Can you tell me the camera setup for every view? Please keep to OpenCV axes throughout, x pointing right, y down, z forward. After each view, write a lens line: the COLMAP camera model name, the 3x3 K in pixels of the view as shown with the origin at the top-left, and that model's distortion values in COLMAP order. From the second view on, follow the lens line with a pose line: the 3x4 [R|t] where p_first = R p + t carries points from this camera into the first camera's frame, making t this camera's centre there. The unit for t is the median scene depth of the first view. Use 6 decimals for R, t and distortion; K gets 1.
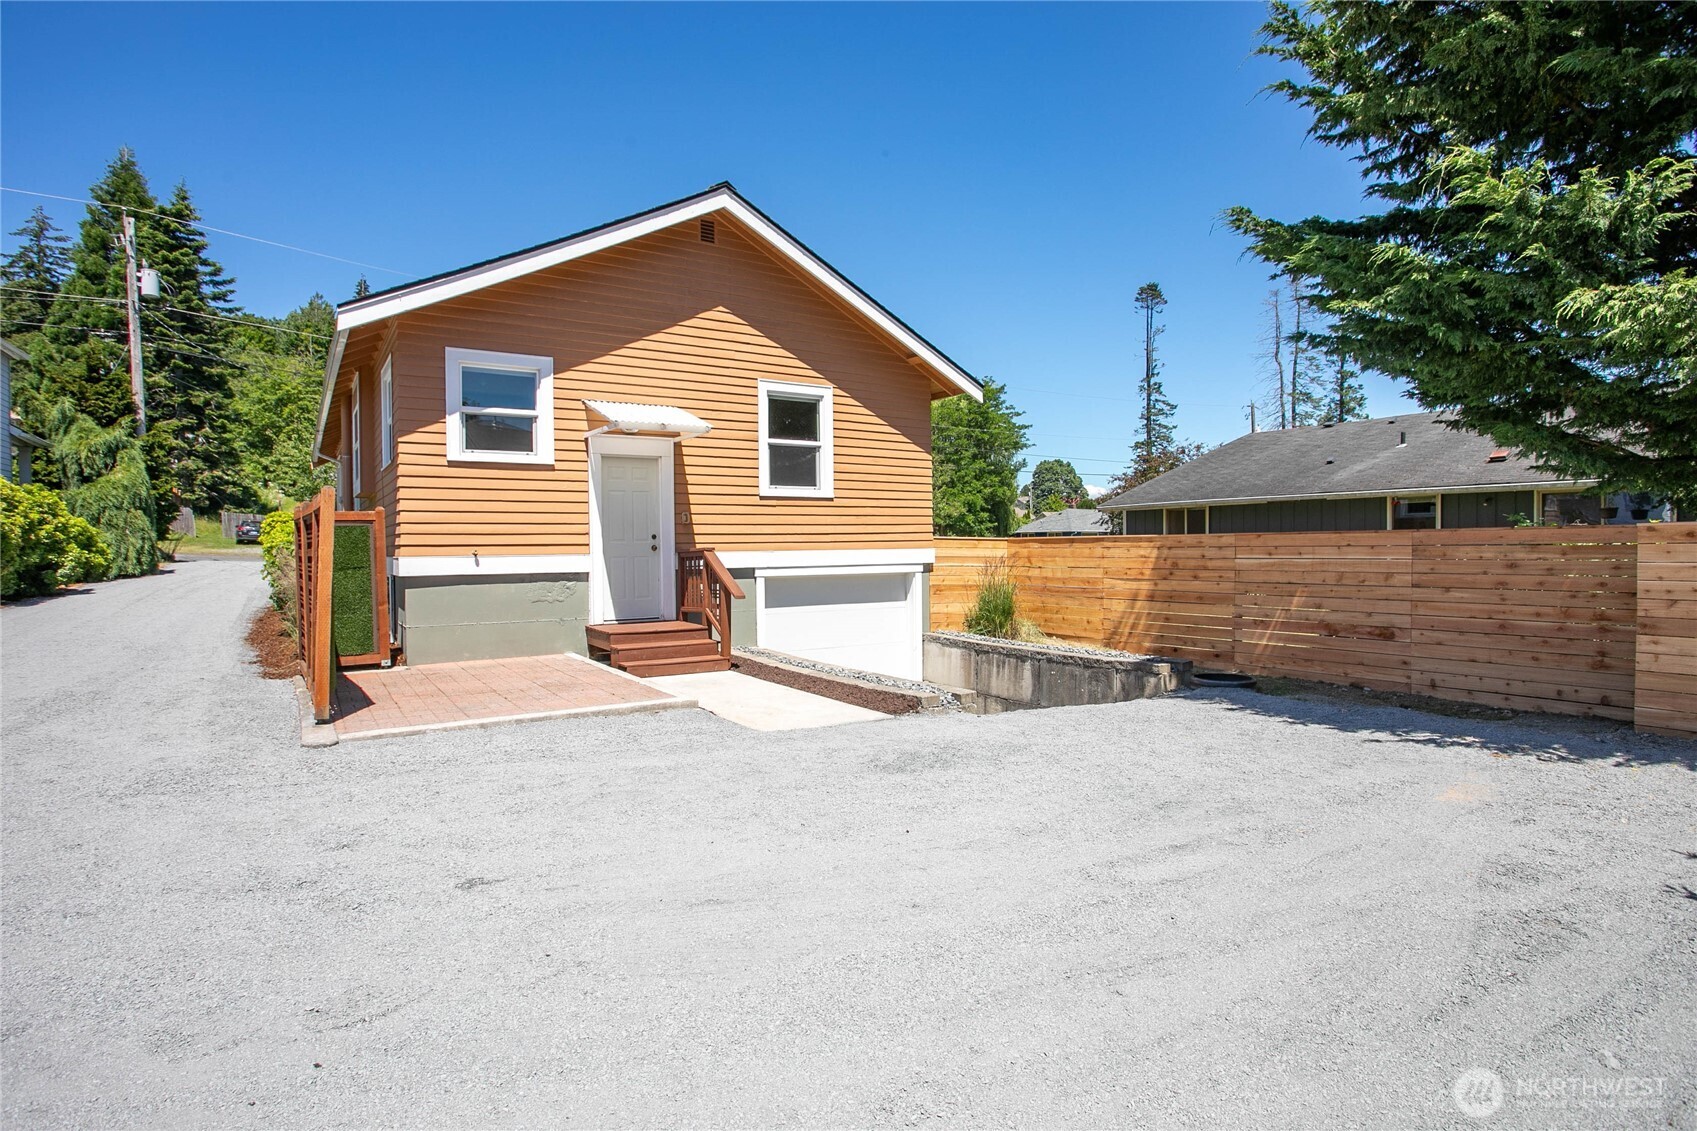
lens RADIAL K [[849.4, 0, 853.6], [0, 849.4, 569.2], [0, 0, 1]] dist [-0.067397, 0.030055]
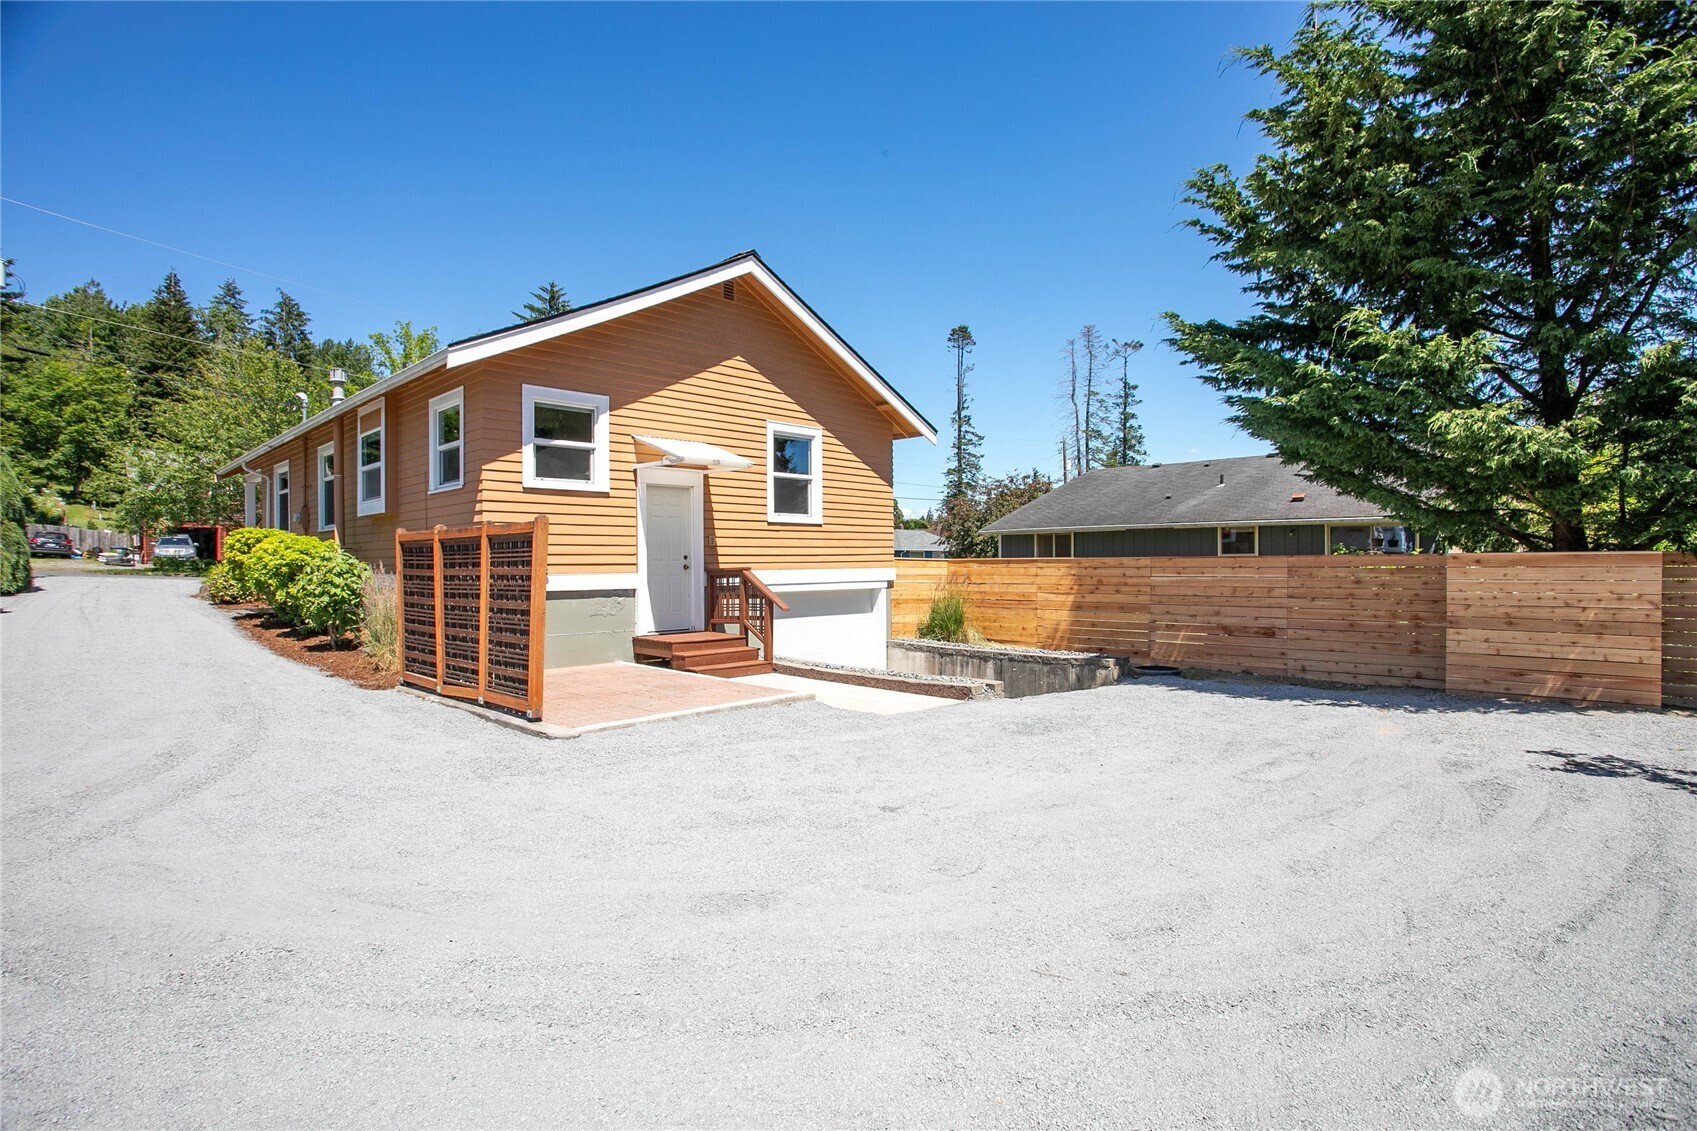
lens RADIAL K [[822.9, 0, 846.2], [0, 822.9, 564.7], [0, 0, 1]] dist [-0.074733, 0.030383]
pose [[0.975781, 0.003895, 0.218717, -0.265574], [0.001416, 0.999708, -0.024122, -0.001766], [-0.218747, 0.023847, 0.975490, -0.112809]]
